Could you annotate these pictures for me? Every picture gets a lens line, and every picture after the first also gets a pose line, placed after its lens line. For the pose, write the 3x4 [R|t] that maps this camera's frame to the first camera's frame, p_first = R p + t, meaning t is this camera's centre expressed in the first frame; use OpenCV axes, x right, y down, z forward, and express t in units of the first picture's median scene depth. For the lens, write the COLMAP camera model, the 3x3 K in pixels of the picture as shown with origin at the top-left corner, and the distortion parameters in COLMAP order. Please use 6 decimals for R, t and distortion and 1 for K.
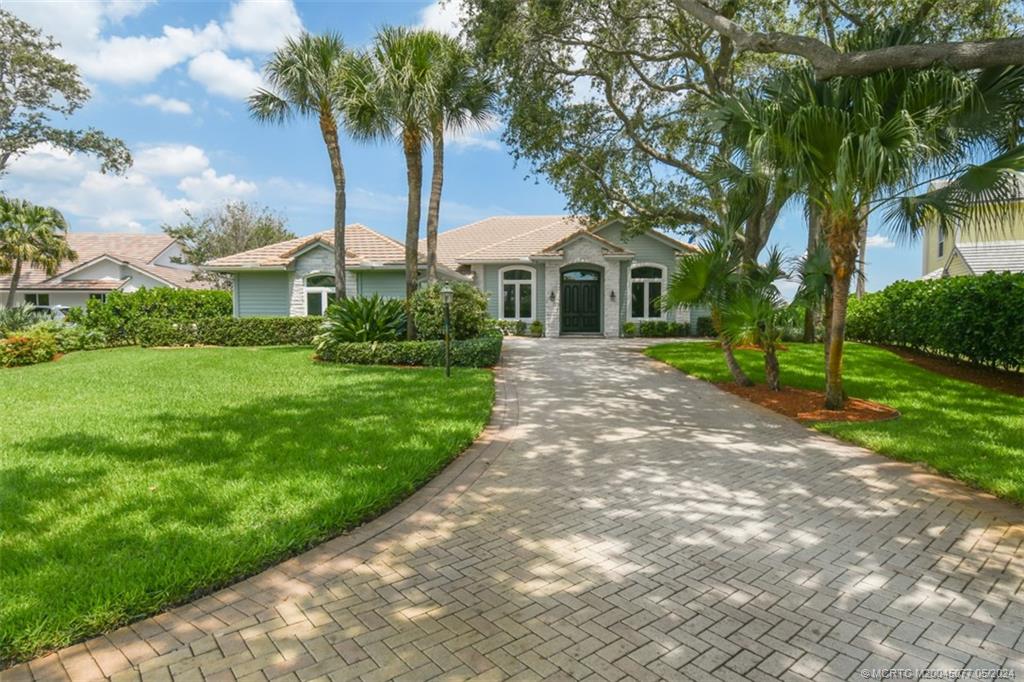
lens RADIAL K [[527.2, 0, 511.4], [0, 527.2, 324.2], [0, 0, 1]] dist [-0.001117, -0.000517]
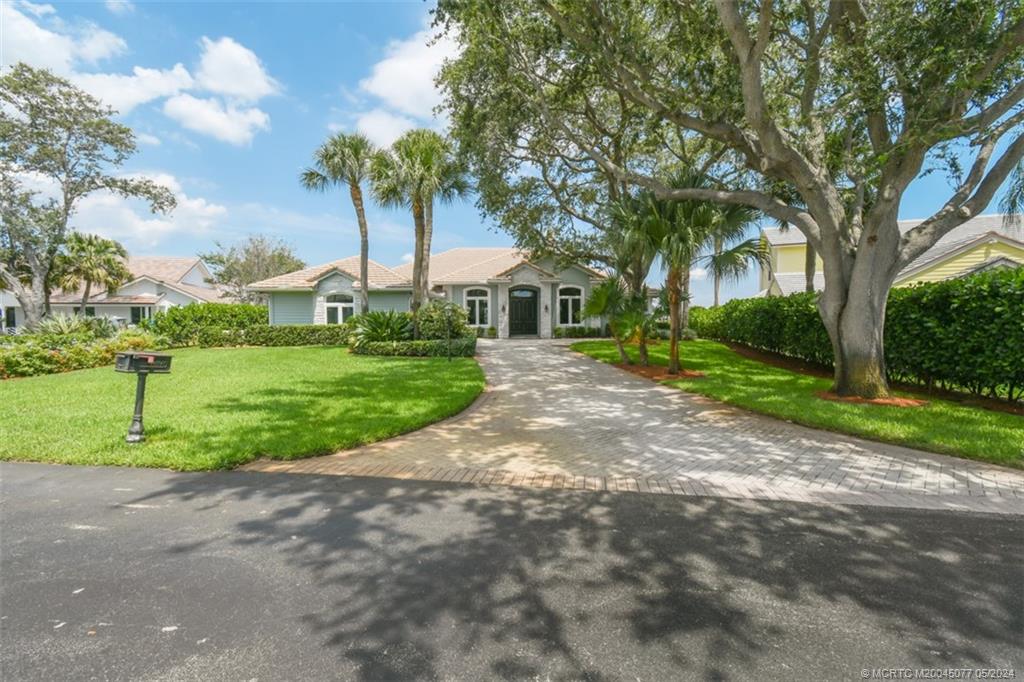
lens RADIAL K [[451.4, 0, 497.0], [0, 451.4, 319.6], [0, 0, 1]] dist [-0.002357, -0.000468]
pose [[0.995789, -0.004079, 0.091589, -0.057860], [0.006075, 0.999750, -0.021532, 0.000851], [-0.091478, 0.021998, 0.995564, -0.214604]]
